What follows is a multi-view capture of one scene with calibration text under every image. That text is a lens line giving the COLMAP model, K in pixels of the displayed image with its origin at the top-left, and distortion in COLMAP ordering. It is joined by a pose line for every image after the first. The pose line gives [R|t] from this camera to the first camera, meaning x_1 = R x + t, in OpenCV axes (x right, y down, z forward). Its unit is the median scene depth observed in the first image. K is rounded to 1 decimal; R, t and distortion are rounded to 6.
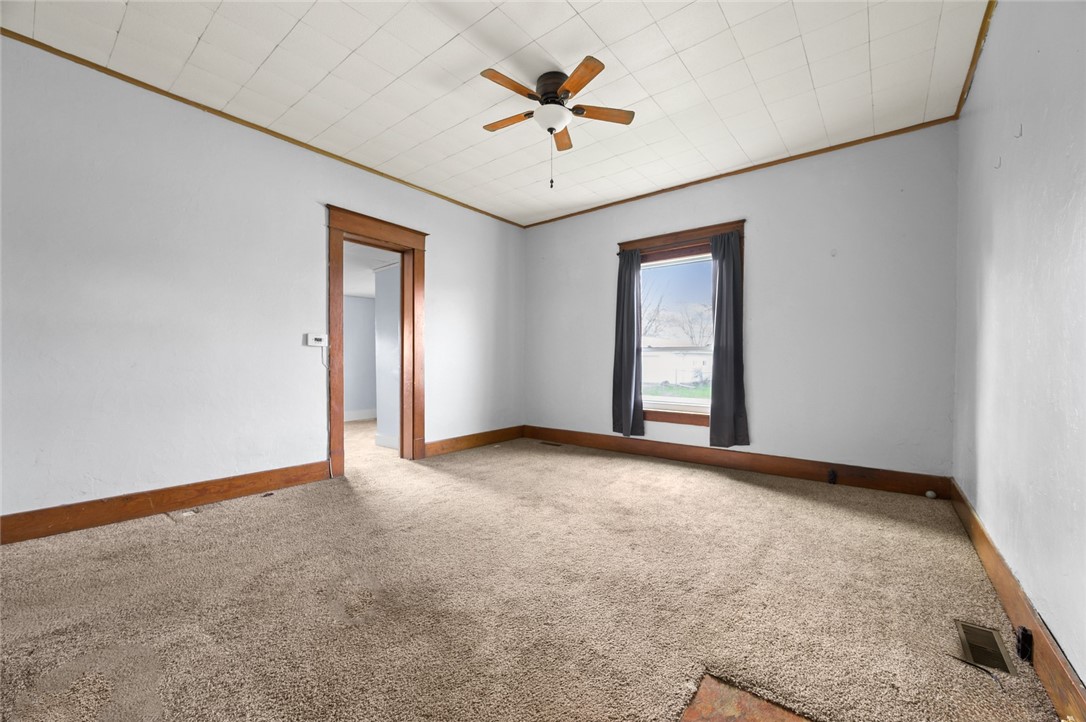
lens RADIAL K [[429.8, 0, 539.7], [0, 429.8, 363.1], [0, 0, 1]] dist [-0.001777, -0.000195]
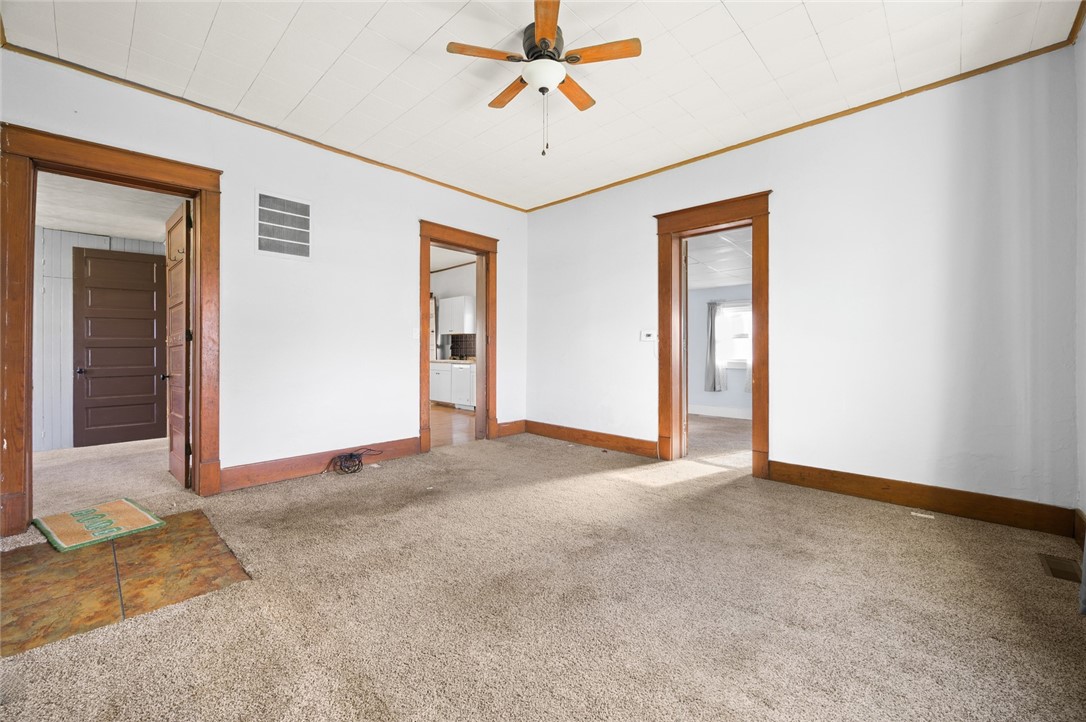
lens RADIAL K [[429.8, 0, 543.1], [0, 429.8, 351.3], [0, 0, 1]] dist [-0.001777, -0.000195]
pose [[-0.078960, -0.000416, -0.996878, 0.685543], [-0.015271, 0.999883, 0.000792, -0.008139], [0.996761, 0.015286, -0.078957, 0.832425]]
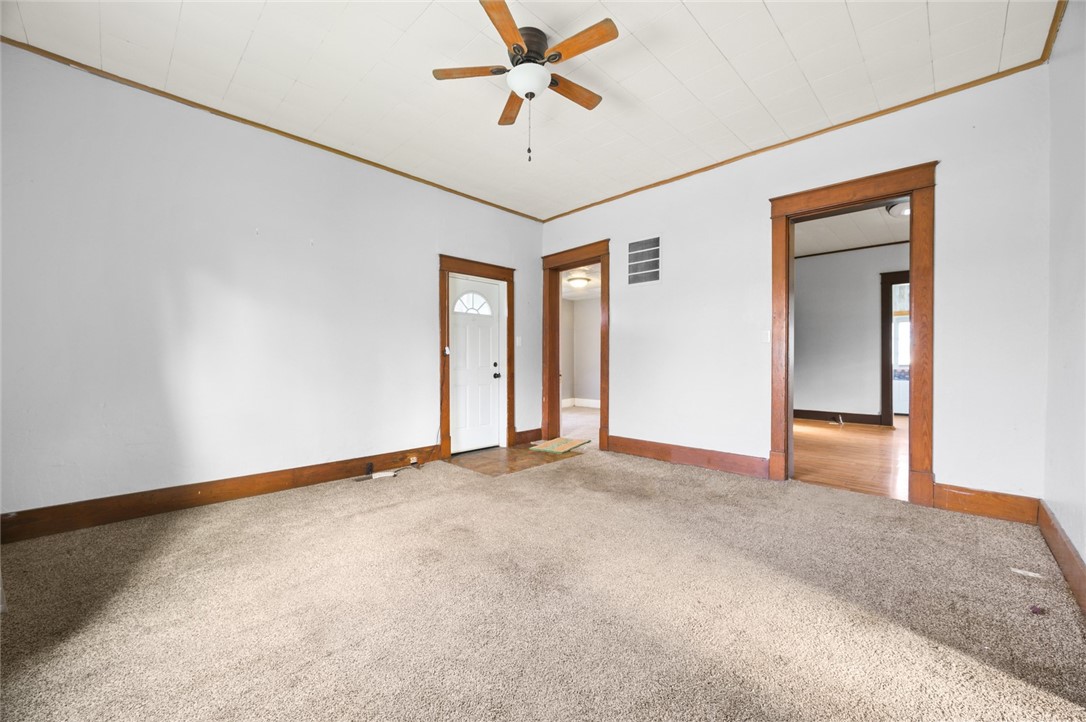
lens RADIAL K [[429.8, 0, 540.6], [0, 429.8, 358.7], [0, 0, 1]] dist [-0.001777, -0.000195]
pose [[-0.995834, 0.000061, 0.091181, -0.059011], [0.001489, 0.999877, 0.015587, -0.015306], [-0.091169, 0.015658, -0.995712, 1.460197]]
